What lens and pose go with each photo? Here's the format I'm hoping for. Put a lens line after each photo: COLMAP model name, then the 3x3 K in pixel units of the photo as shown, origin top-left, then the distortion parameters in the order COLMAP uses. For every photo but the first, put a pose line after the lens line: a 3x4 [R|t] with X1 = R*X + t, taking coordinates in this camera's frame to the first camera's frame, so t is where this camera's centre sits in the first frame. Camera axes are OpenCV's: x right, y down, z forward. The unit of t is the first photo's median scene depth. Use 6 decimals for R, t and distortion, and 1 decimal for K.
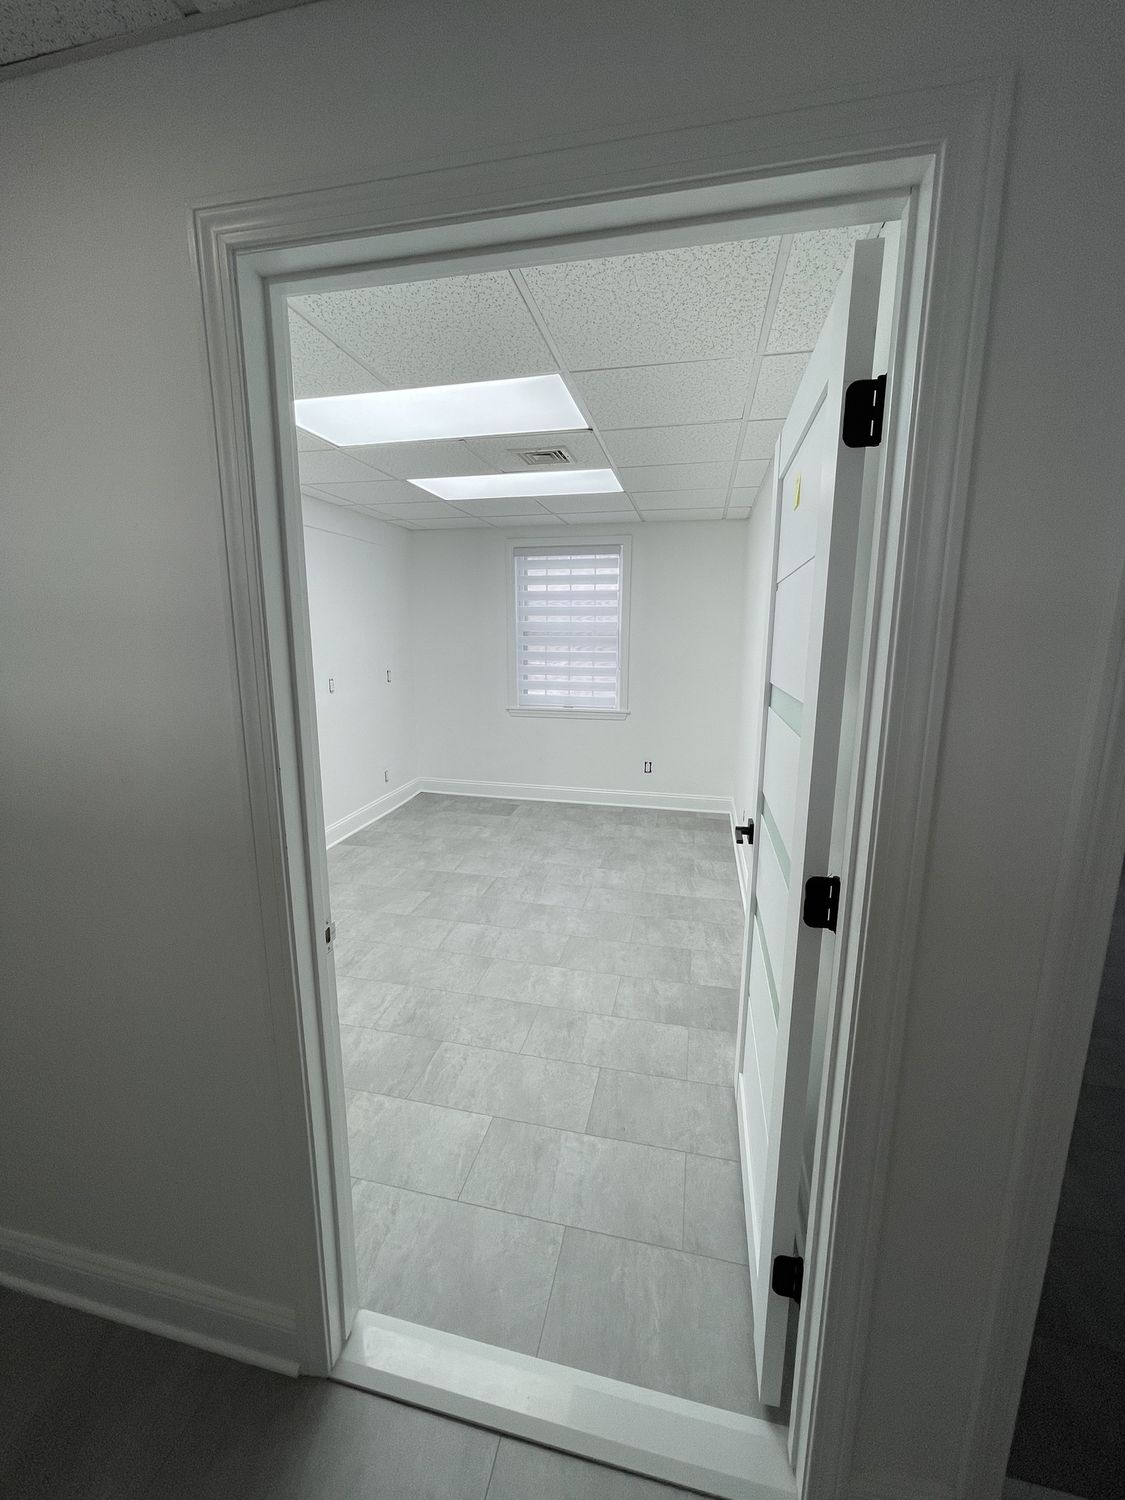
lens RADIAL K [[603.2, 0, 567.3], [0, 603.2, 756.0], [0, 0, 1]] dist [-0.002007, 0.000775]
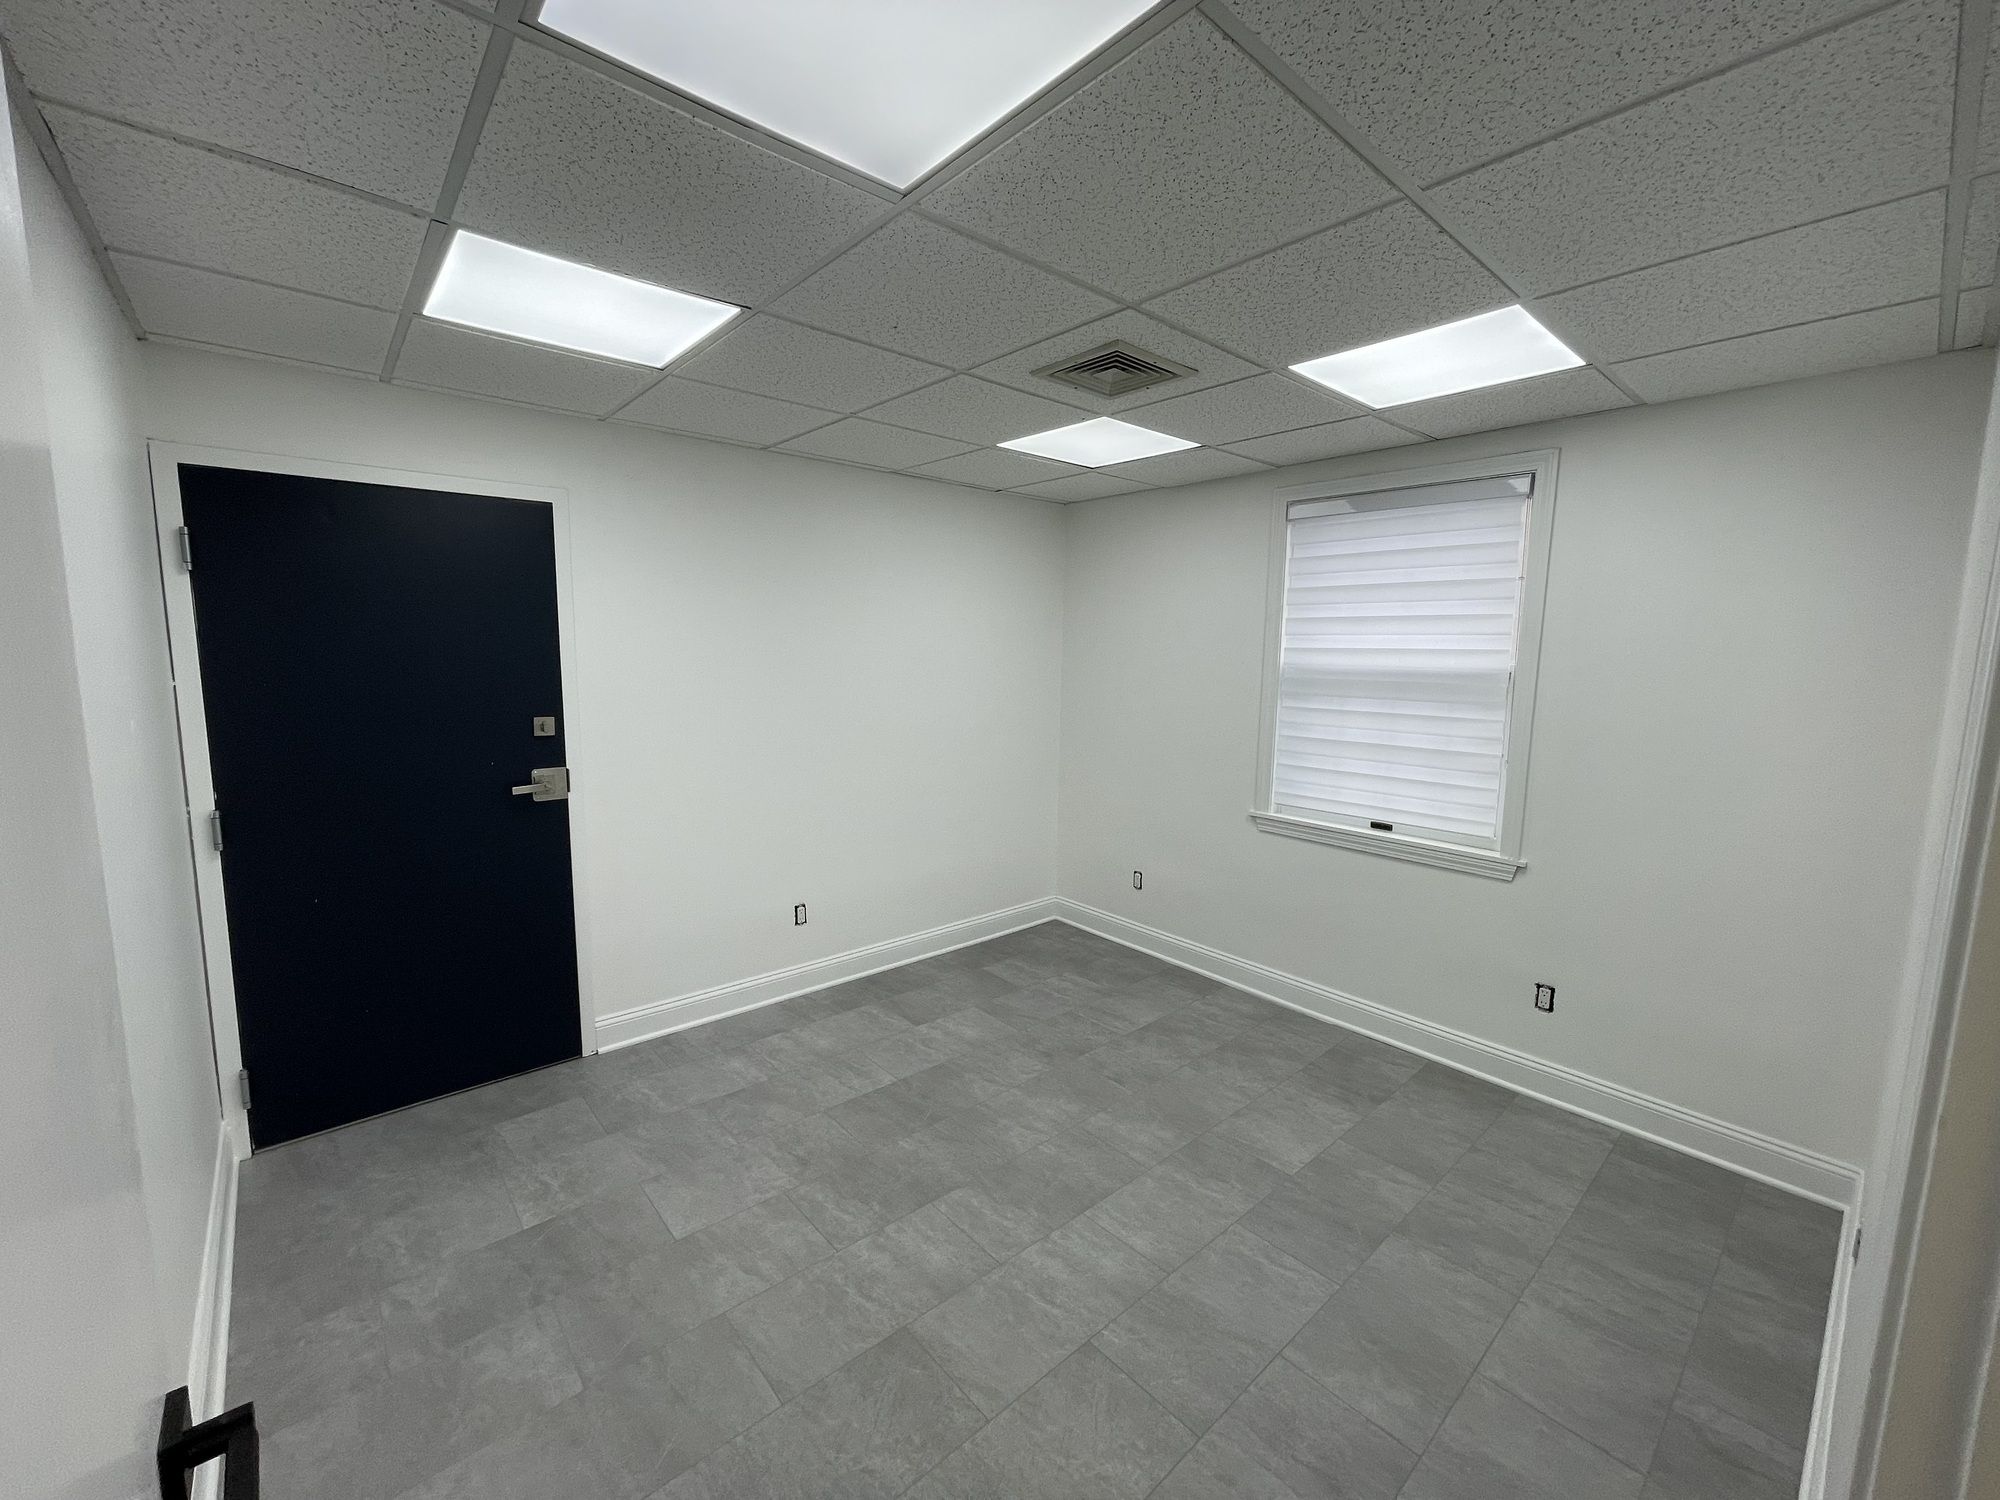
lens RADIAL K [[804.3, 0, 1017.4], [0, 804.3, 753.5], [0, 0, 1]] dist [-0.002007, 0.000775]
pose [[0.814487, 0.084616, -0.573978, 0.271675], [-0.121081, 0.992314, -0.025530, -0.212952], [0.567406, 0.090292, 0.818473, 0.816261]]
